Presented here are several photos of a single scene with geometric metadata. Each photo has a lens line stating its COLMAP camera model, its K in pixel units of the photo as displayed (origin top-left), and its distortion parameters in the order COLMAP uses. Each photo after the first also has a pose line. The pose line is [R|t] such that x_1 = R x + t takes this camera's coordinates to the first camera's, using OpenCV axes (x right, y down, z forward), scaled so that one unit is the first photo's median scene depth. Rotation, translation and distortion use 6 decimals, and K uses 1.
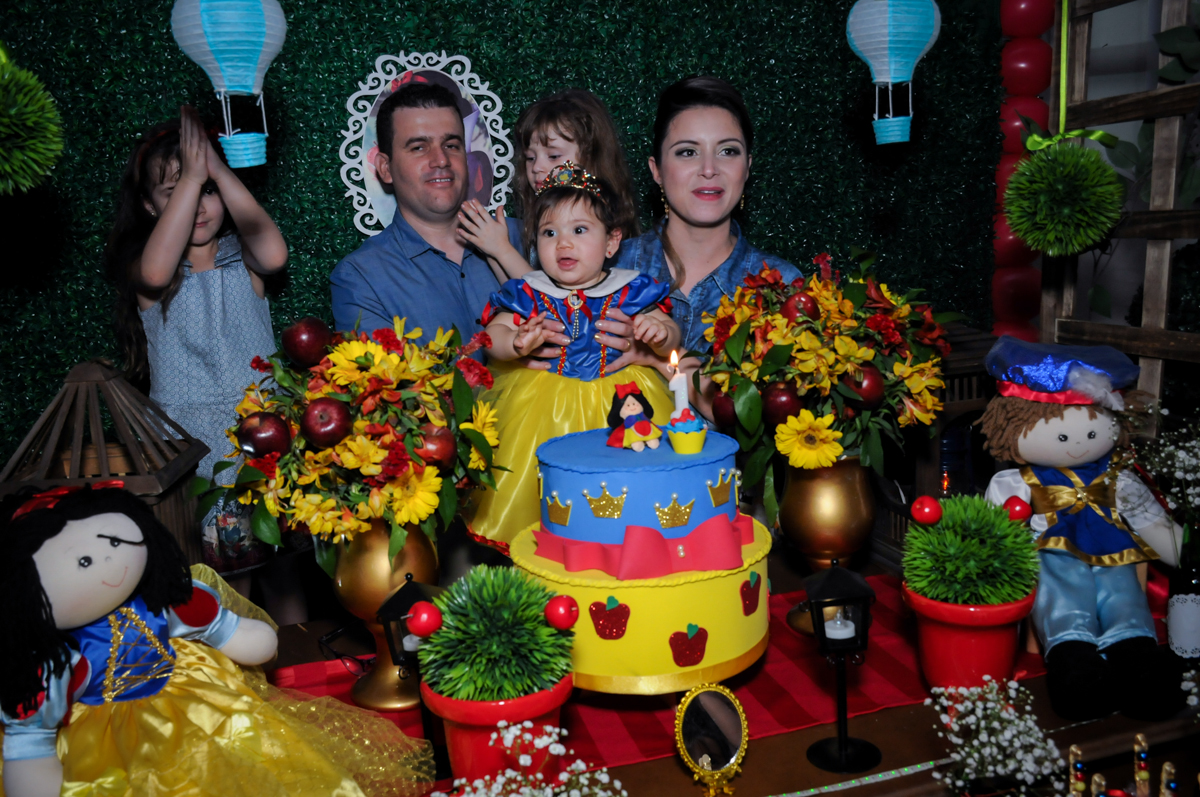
lens RADIAL K [[983.9, 0, 611.7], [0, 983.9, 393.0], [0, 0, 1]] dist [-0.136025, 0.057031]
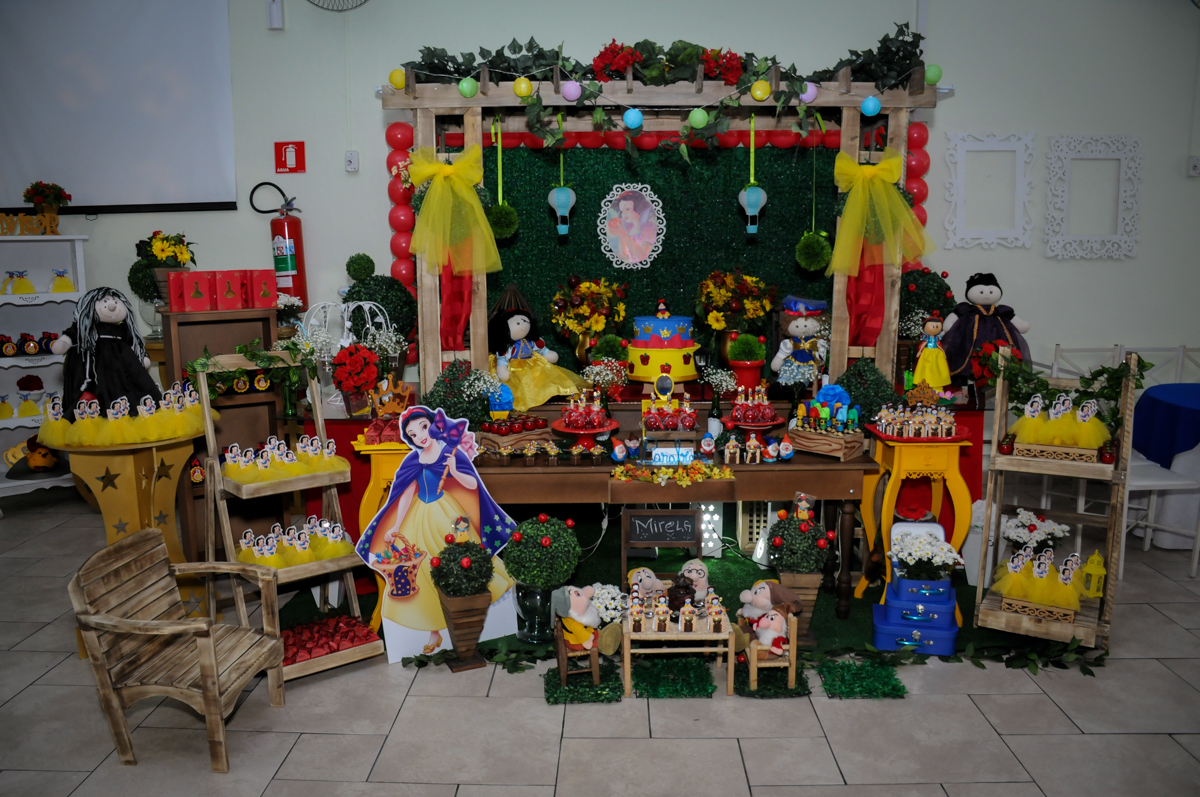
lens RADIAL K [[983.9, 0, 602.0], [0, 983.9, 420.1], [0, 0, 1]] dist [-0.136025, 0.057031]
pose [[0.949347, 0.087159, -0.301900, 0.565857], [-0.085873, 0.996151, 0.017558, 0.233603], [0.302269, 0.009257, 0.953178, -1.487814]]
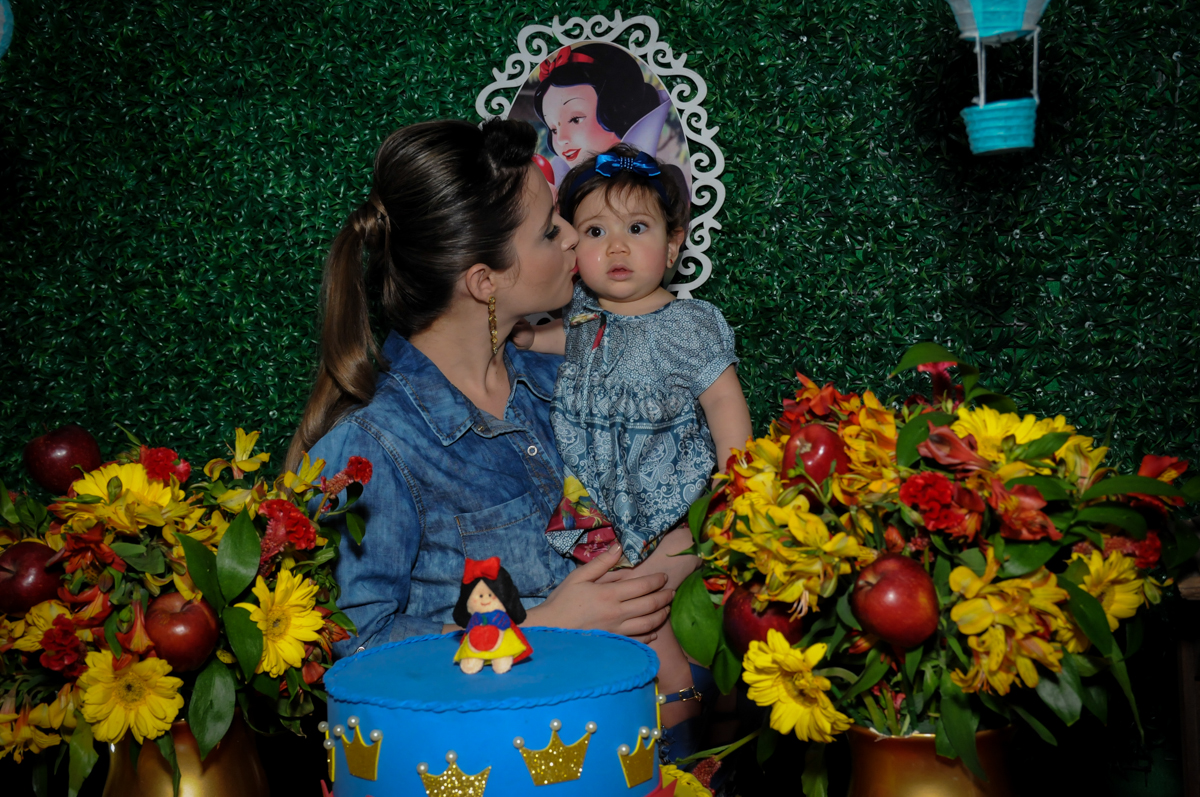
lens RADIAL K [[1606.8, 0, 560.5], [0, 1606.8, 385.8], [0, 0, 1]] dist [0.079299, 0.000000]
pose [[0.846412, 0.031523, -0.531595, 0.376369], [-0.072197, 0.995823, -0.055902, -0.041921], [0.527612, 0.085695, 0.845152, 0.088883]]
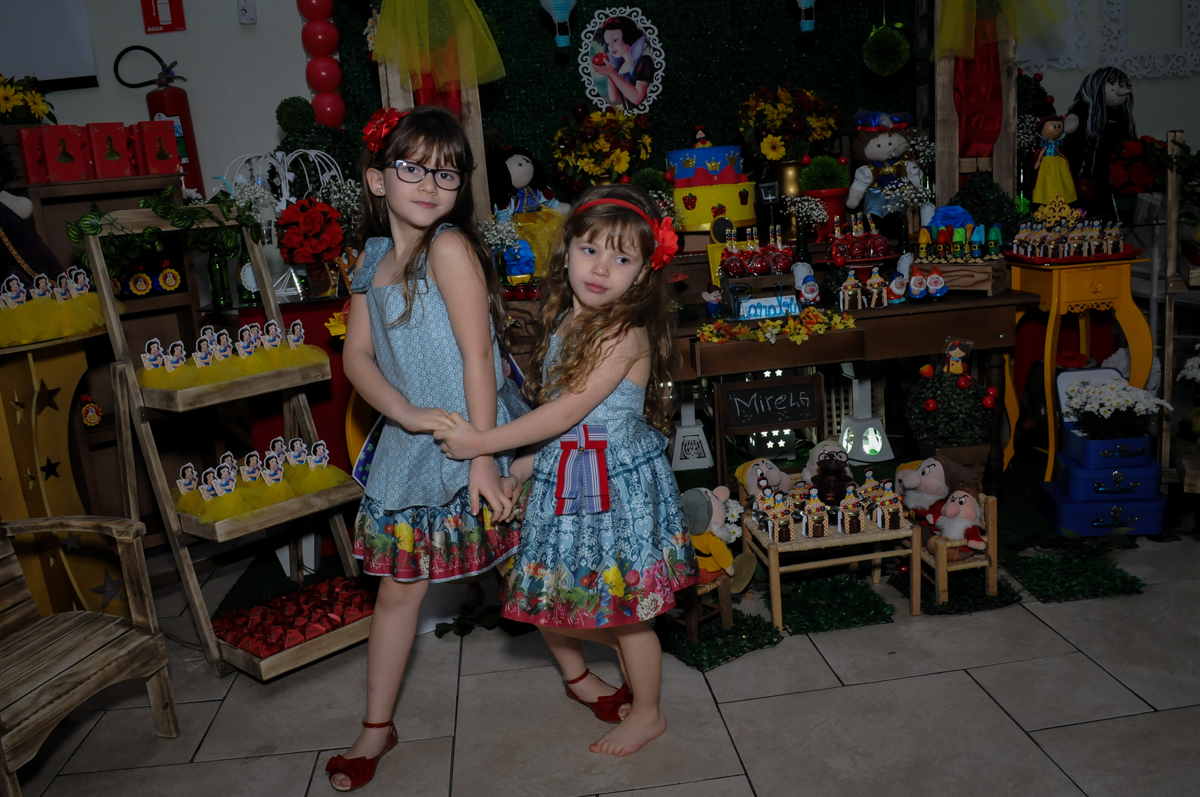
lens RADIAL K [[1036.5, 0, 597.4], [0, 1036.5, 429.2], [0, 0, 1]] dist [-0.136955, 0.077090]
pose [[0.979243, 0.001358, -0.202686, 0.192692], [0.009815, 0.998487, 0.054111, 0.410253], [0.202453, -0.054978, 0.977748, -1.124586]]
